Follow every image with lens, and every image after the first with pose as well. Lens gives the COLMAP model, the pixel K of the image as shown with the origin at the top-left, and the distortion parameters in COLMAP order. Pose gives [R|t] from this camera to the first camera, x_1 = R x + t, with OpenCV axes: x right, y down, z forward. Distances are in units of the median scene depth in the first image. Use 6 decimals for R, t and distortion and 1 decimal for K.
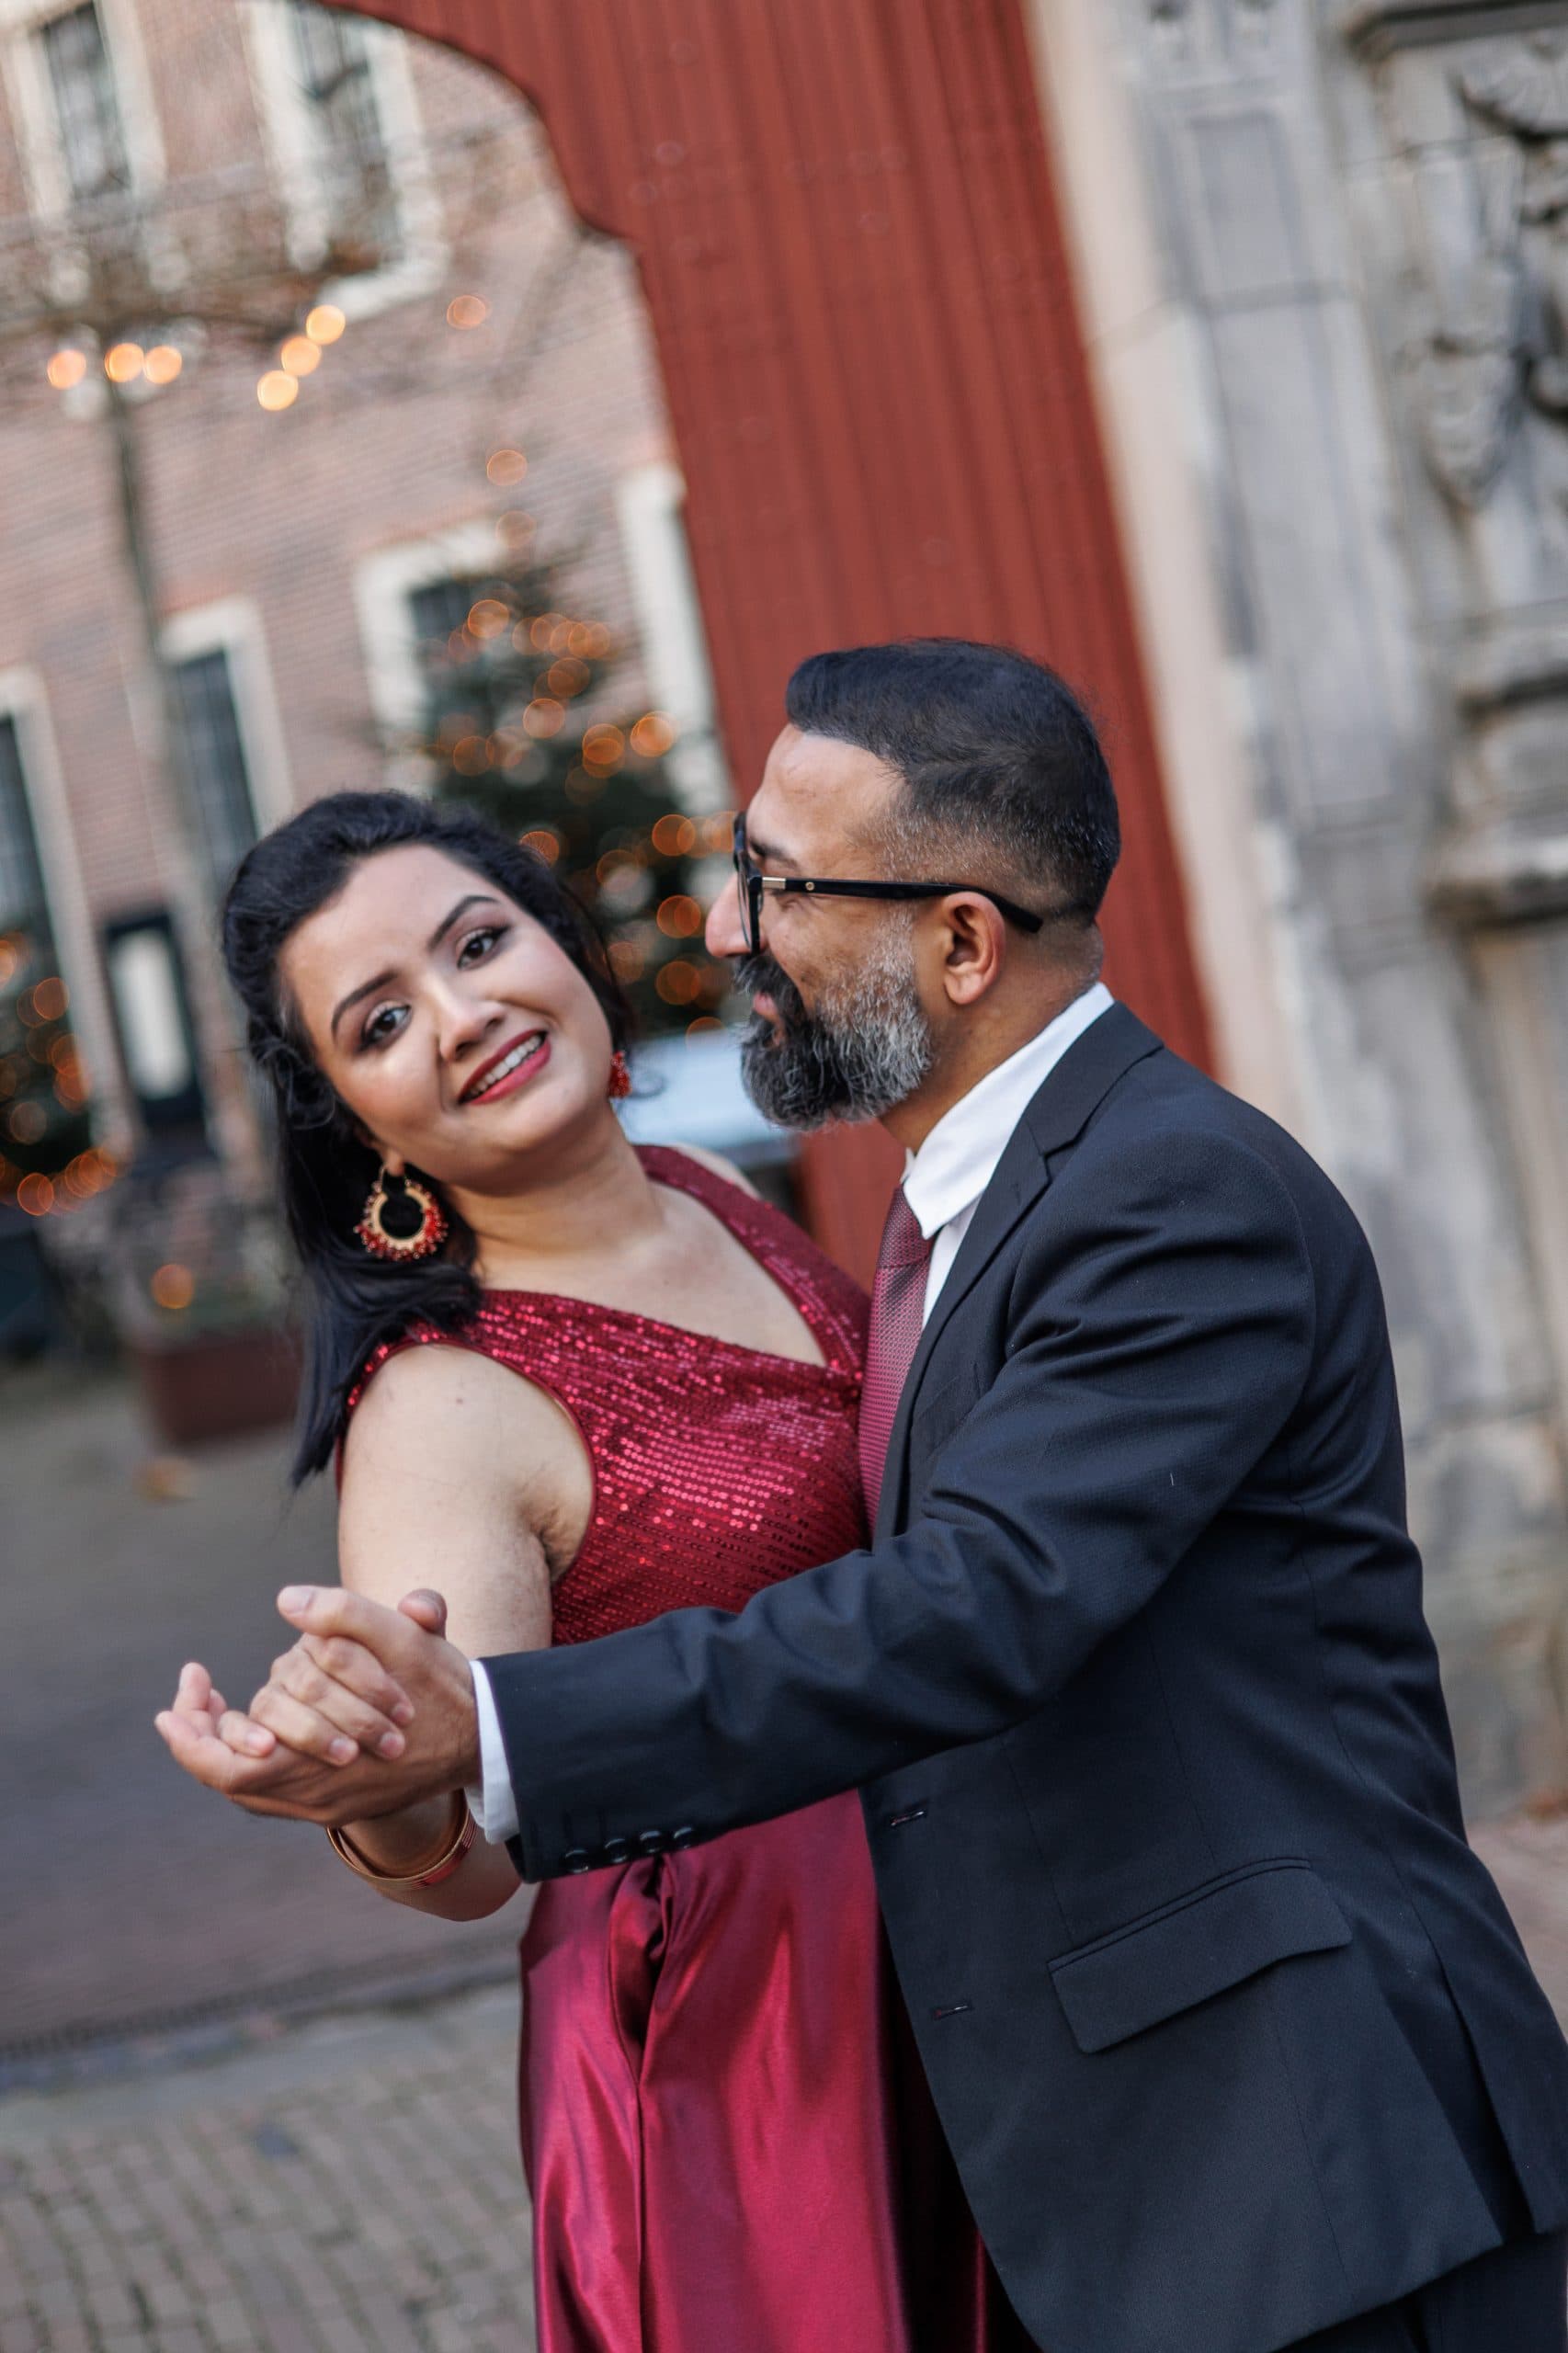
lens RADIAL K [[4029.2, 0, 858.9], [0, 4029.2, 1174.7], [0, 0, 1]] dist [-0.053617, 0.112026]
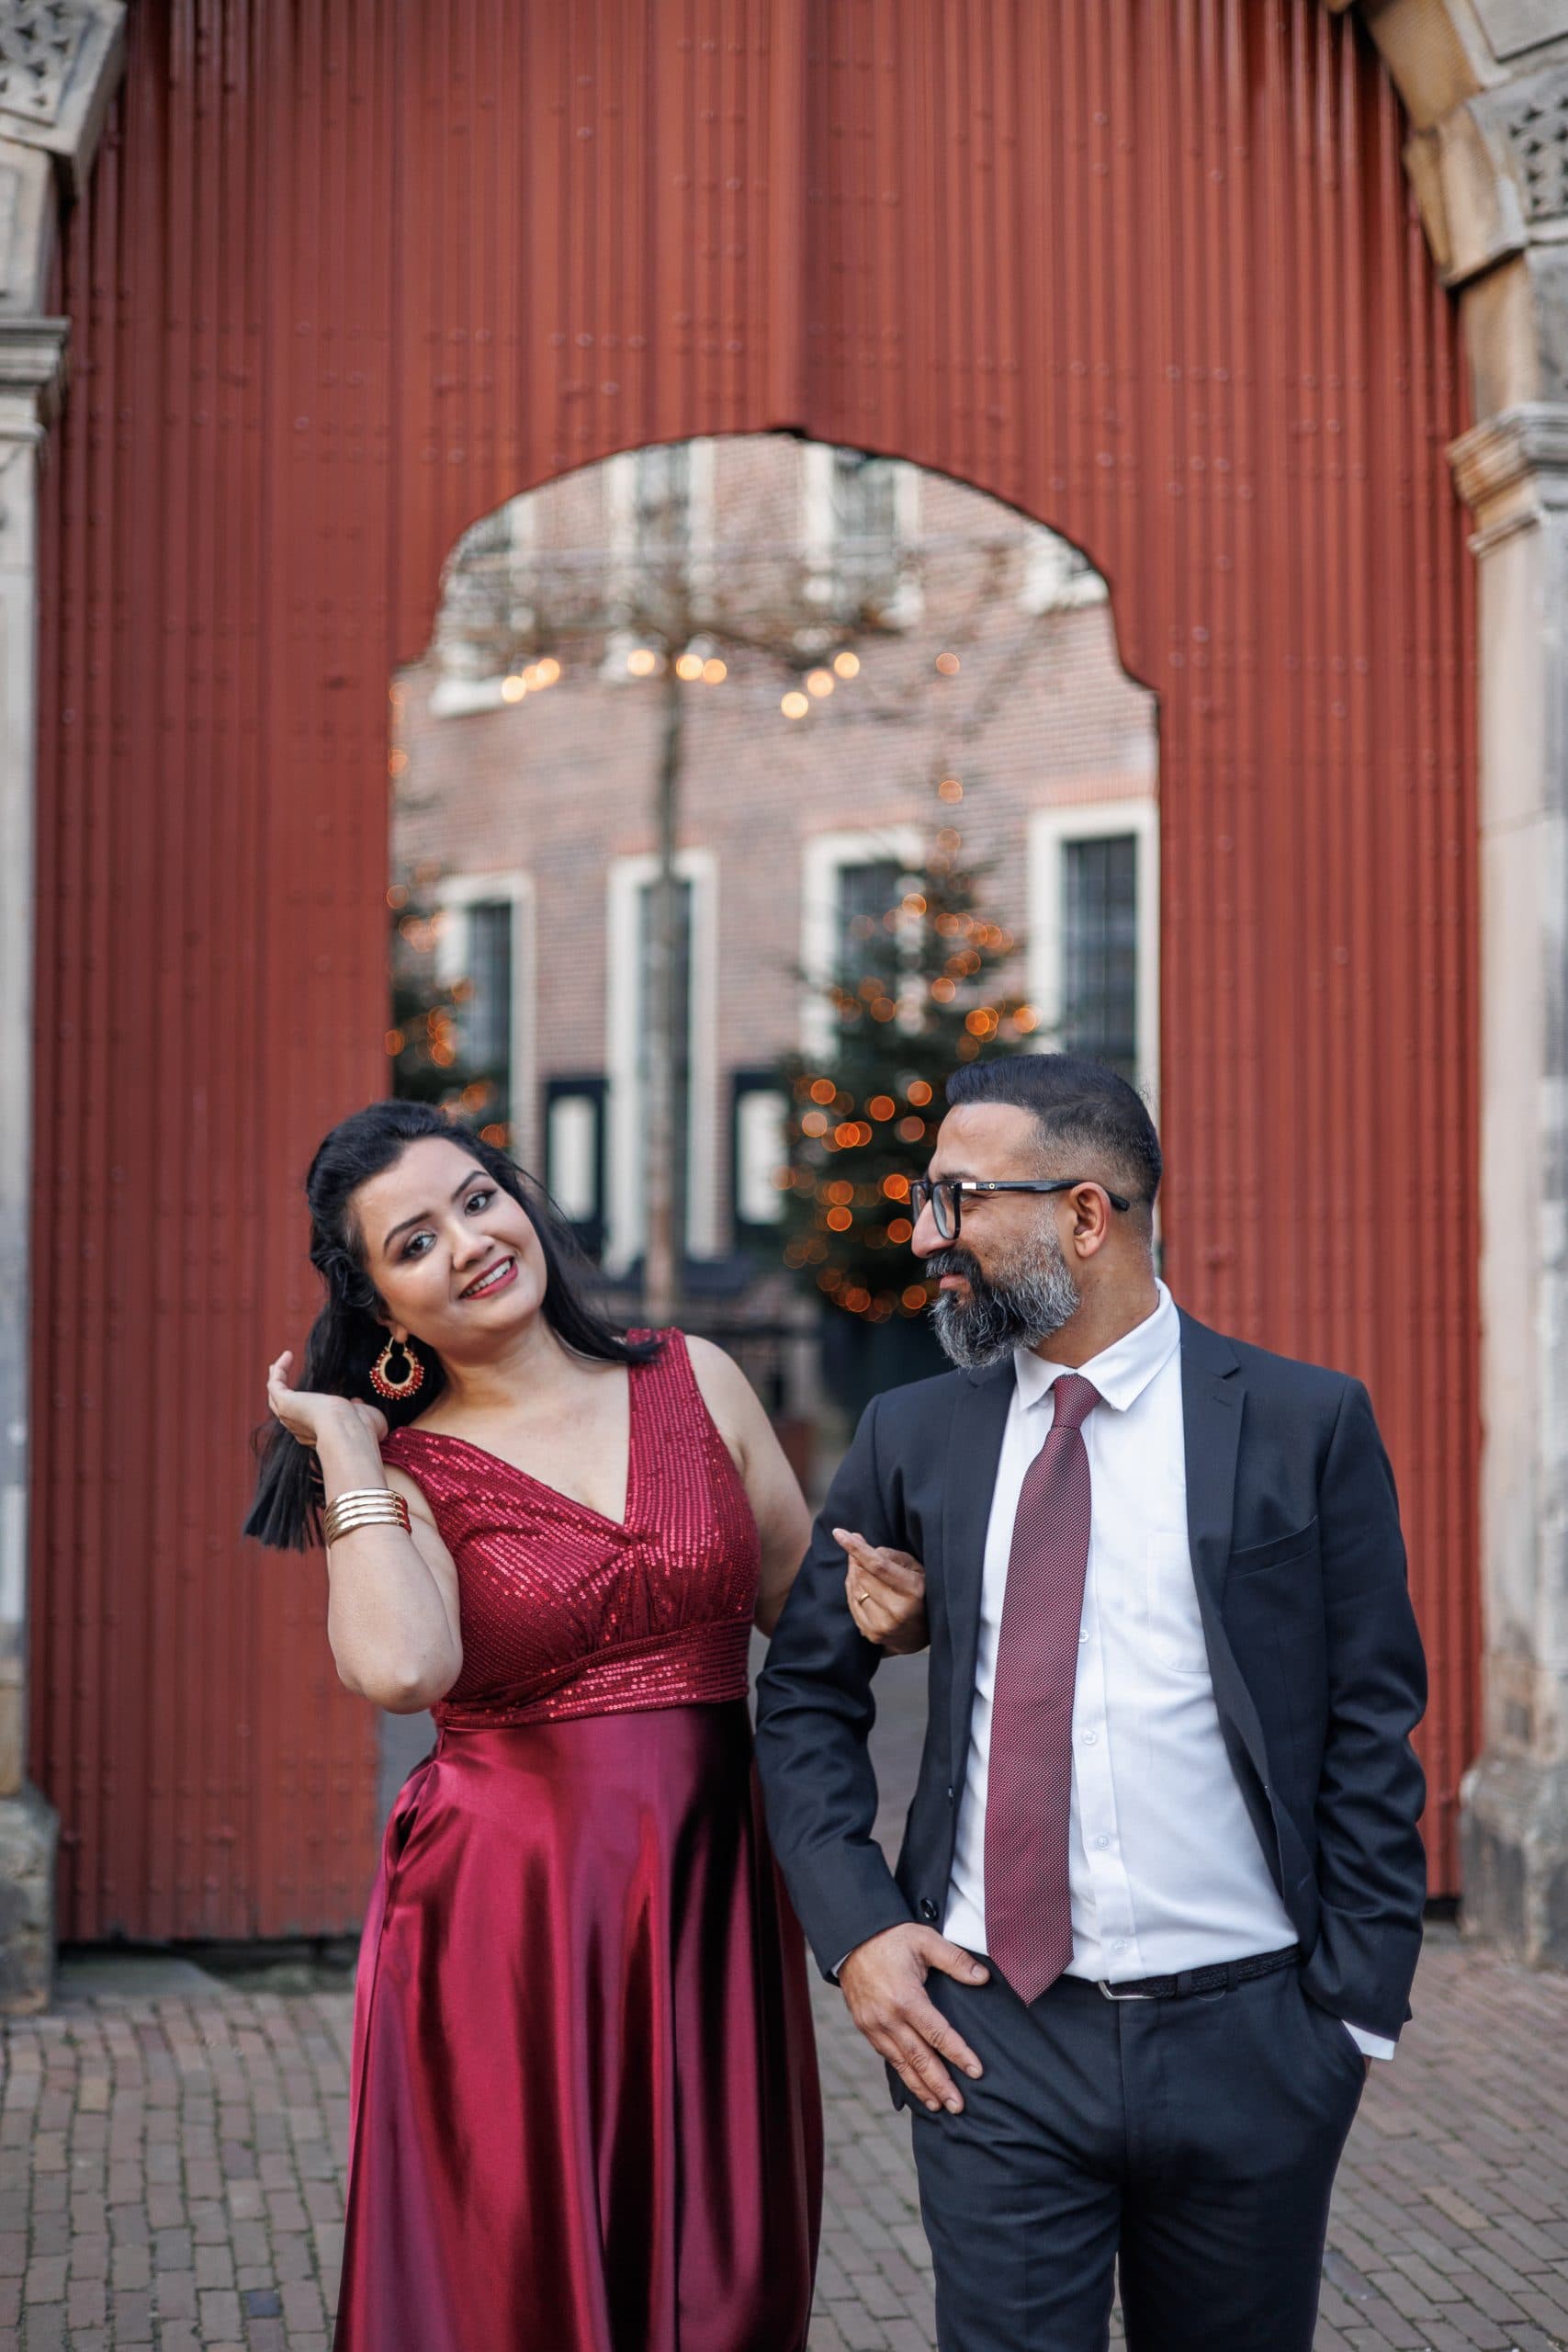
lens RADIAL K [[3826.4, 0, 784.0], [0, 3826.4, 1176.0], [0, 0, 1]] dist [-0.003698, 0.078205]
pose [[0.978802, 0.182510, -0.092931, -0.031985], [-0.188217, 0.980483, -0.056816, 0.025672], [0.080748, 0.073103, 0.994050, -0.290799]]
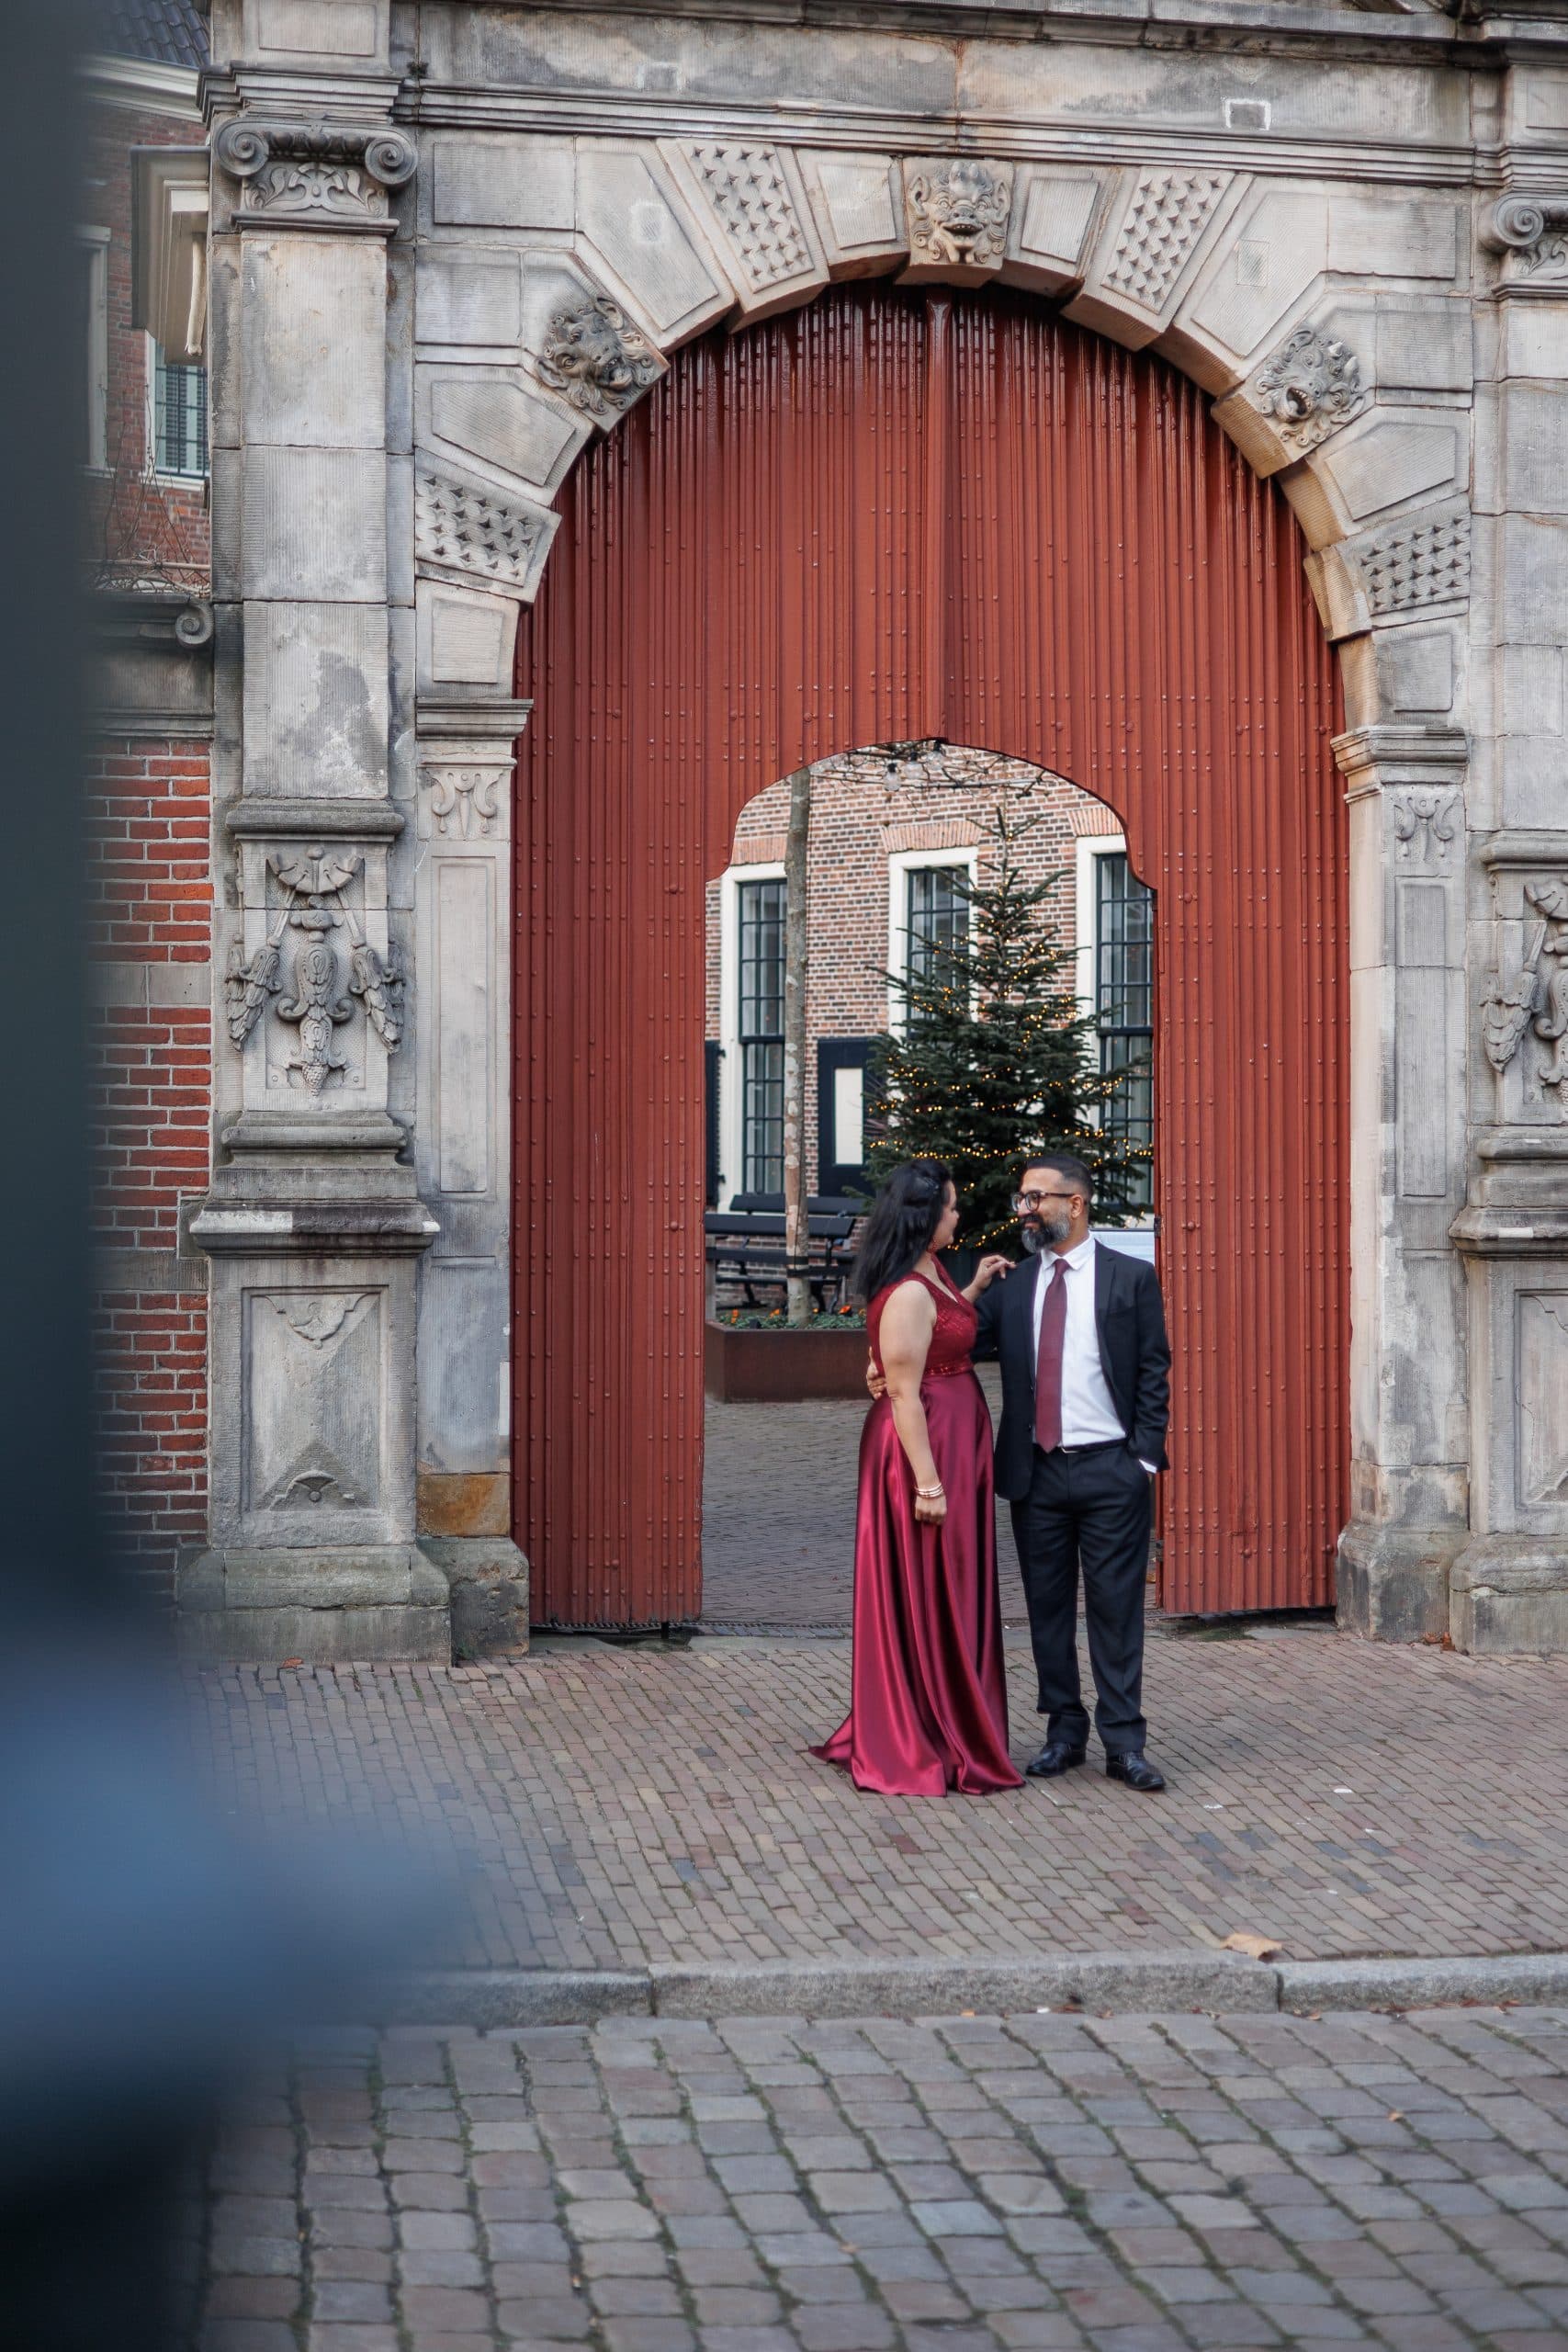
lens RADIAL K [[3826.4, 0, 784.0], [0, 3826.4, 1176.0], [0, 0, 1]] dist [-0.003698, 0.078205]
pose [[0.978504, 0.181659, -0.097617, -0.022536], [-0.185776, 0.981975, -0.034809, 0.042645], [0.089534, 0.052196, 0.994615, -1.191650]]
